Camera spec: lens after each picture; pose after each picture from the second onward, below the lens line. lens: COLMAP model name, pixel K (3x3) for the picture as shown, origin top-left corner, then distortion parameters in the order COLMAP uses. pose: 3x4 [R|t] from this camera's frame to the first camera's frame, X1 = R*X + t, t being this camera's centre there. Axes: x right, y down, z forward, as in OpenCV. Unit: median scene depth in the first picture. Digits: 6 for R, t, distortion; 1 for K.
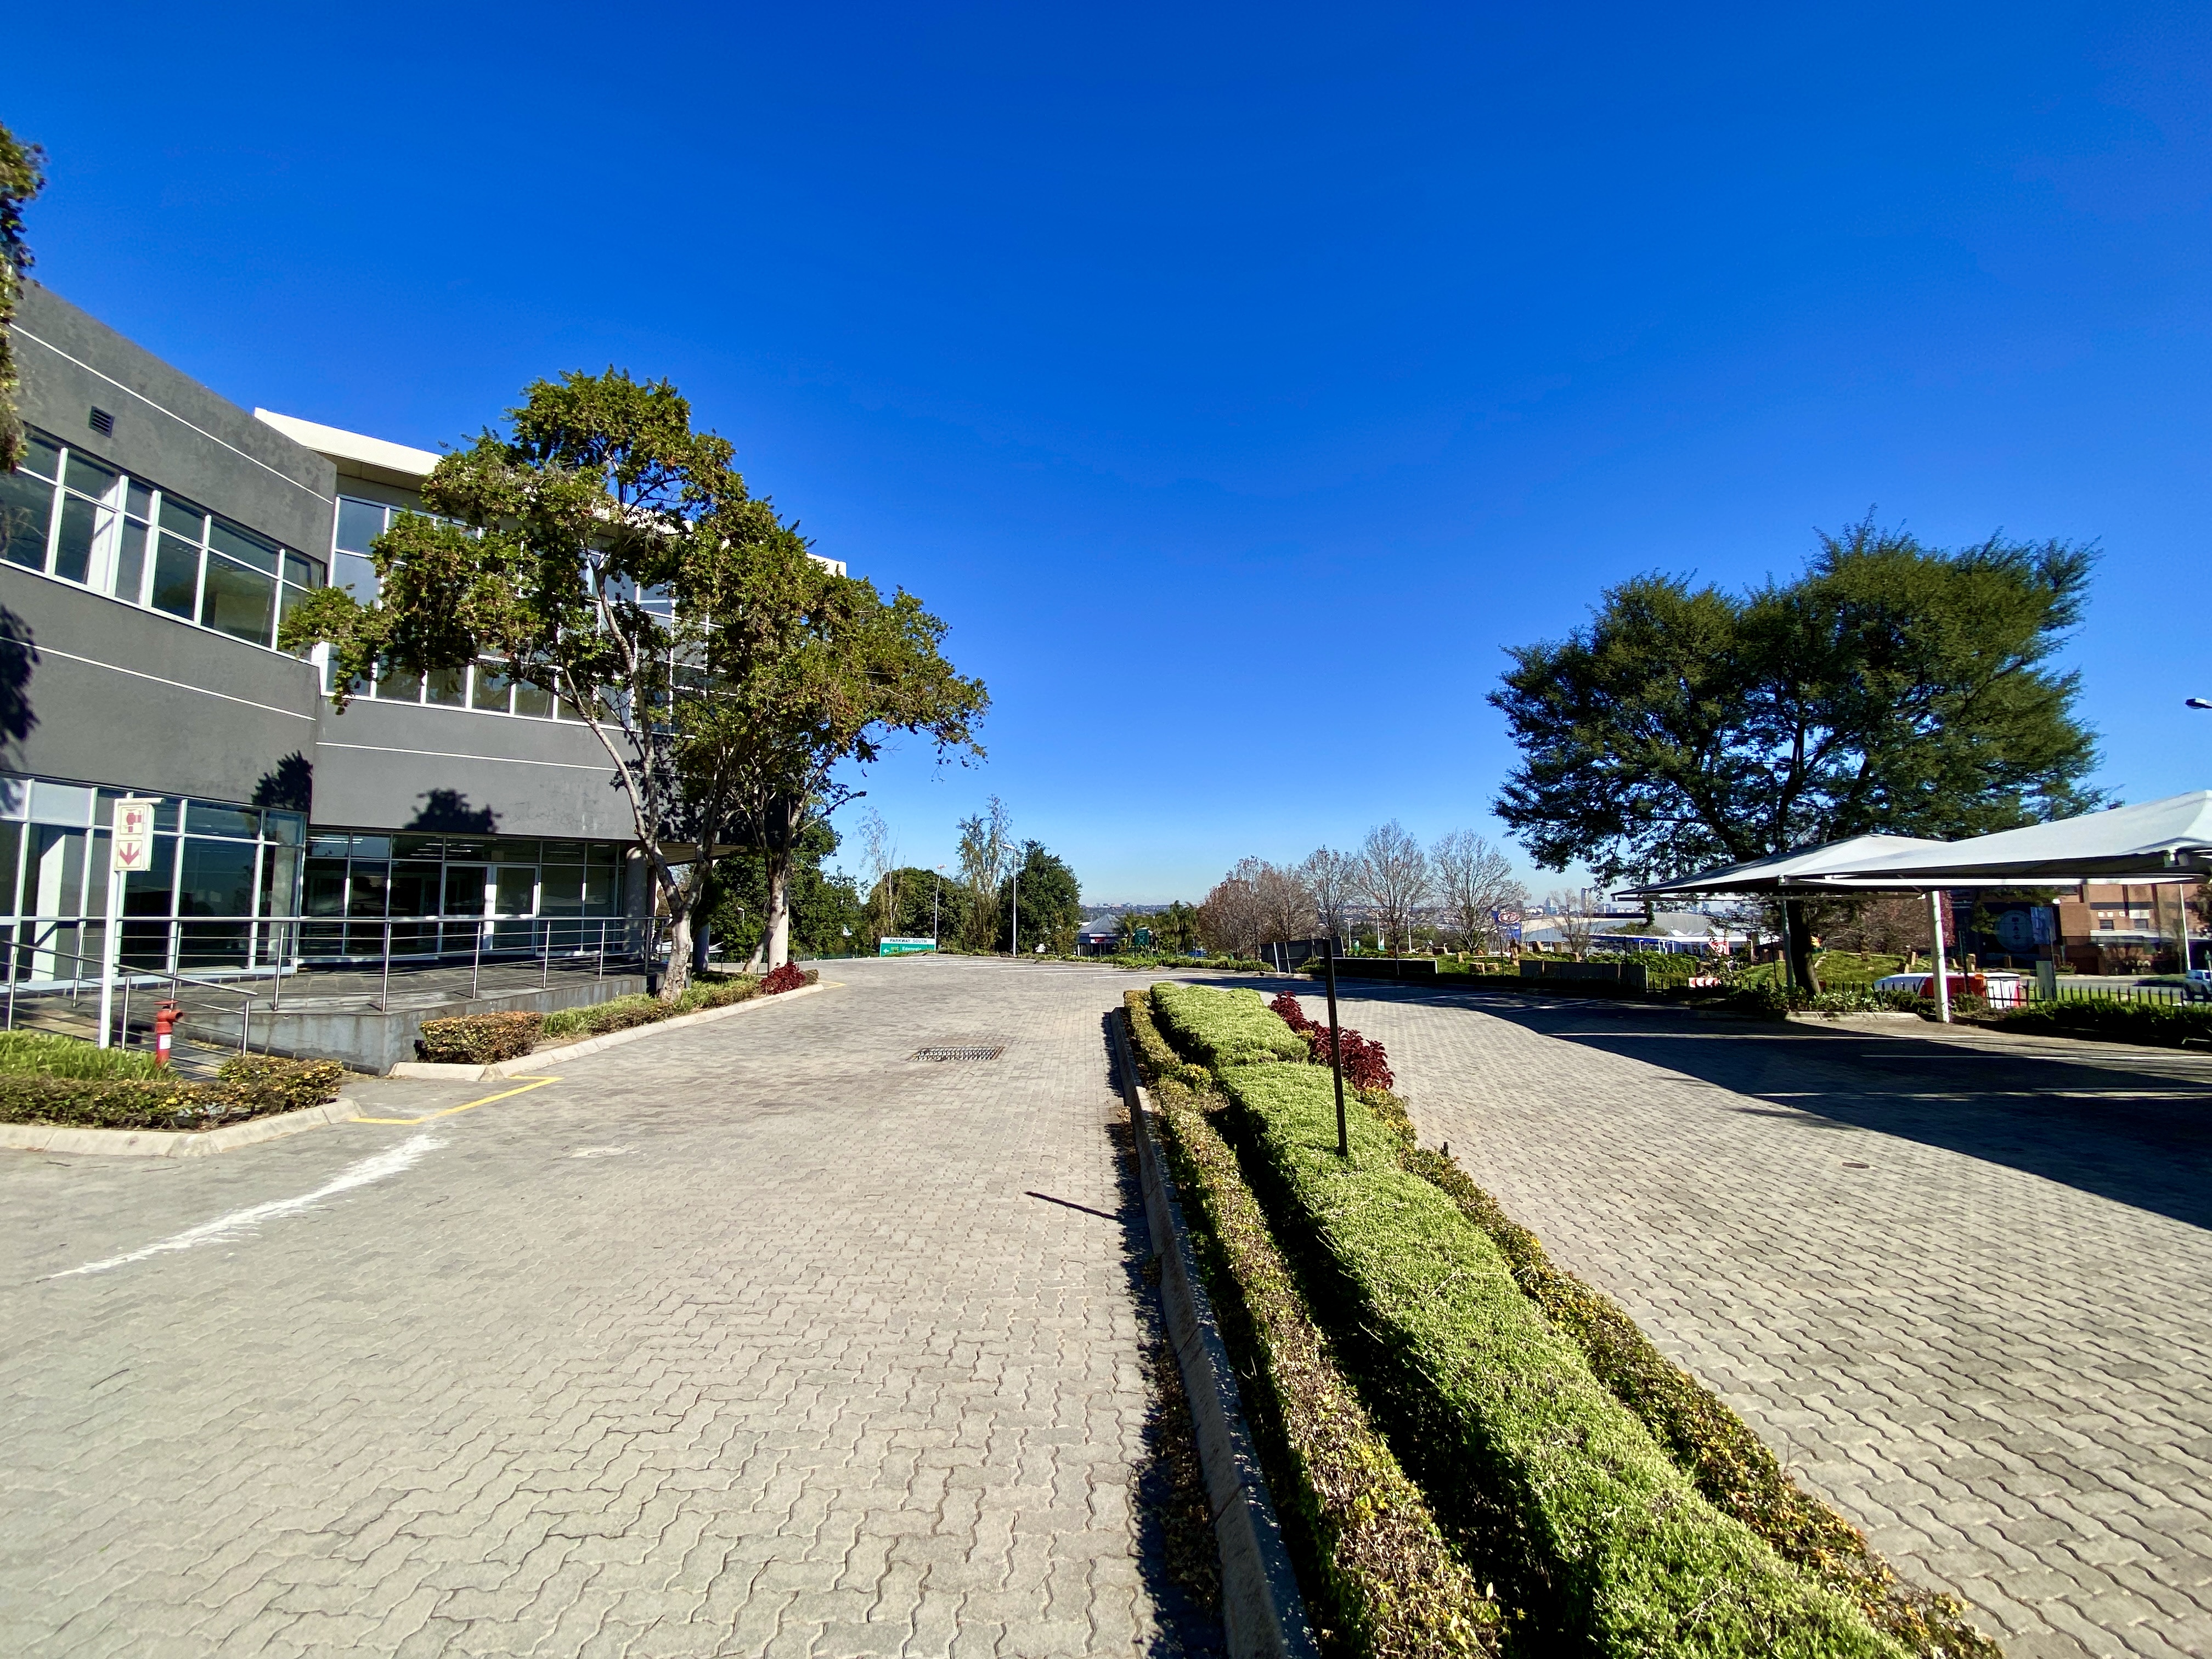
lens RADIAL K [[894.5, 0, 1099.5], [0, 894.5, 823.6], [0, 0, 1]] dist [0.021233, -0.019193]
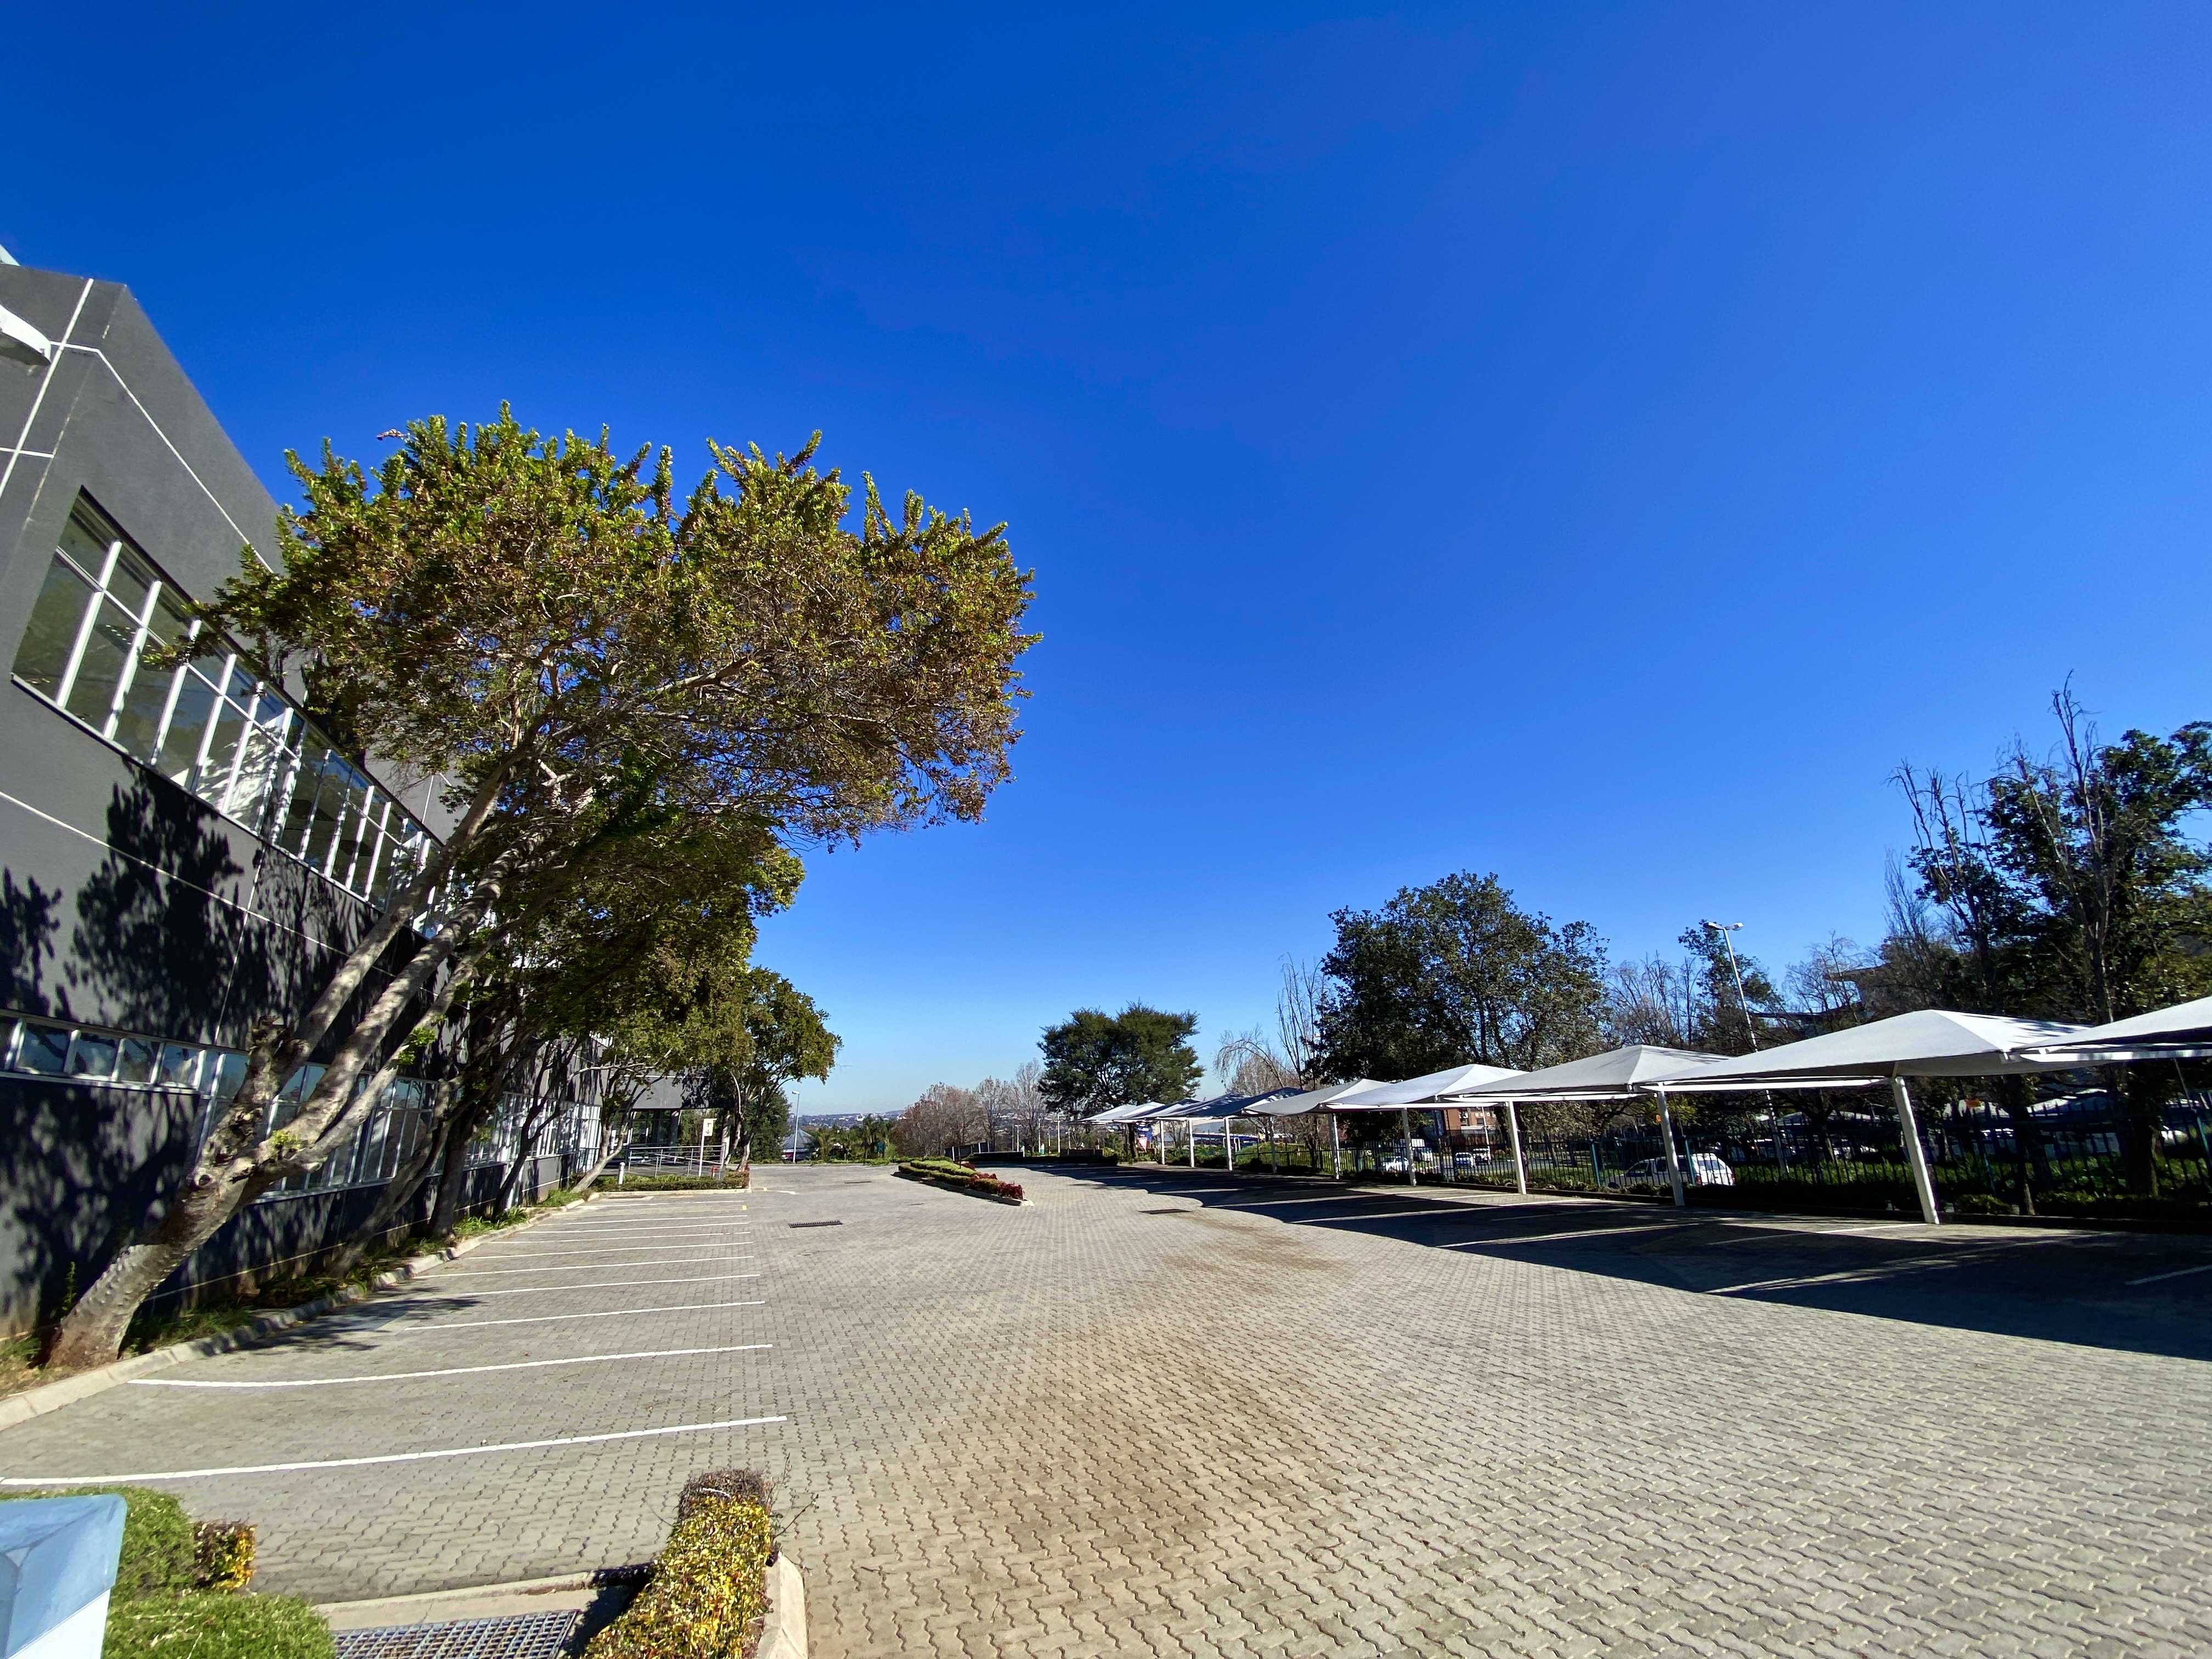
lens RADIAL K [[894.5, 0, 1099.5], [0, 894.5, 823.6], [0, 0, 1]] dist [0.021233, -0.019193]
pose [[0.940786, 0.088031, 0.327372, -0.093955], [-0.013917, 0.974910, -0.222163, -0.054586], [-0.338715, 0.204451, 0.918407, -0.475426]]
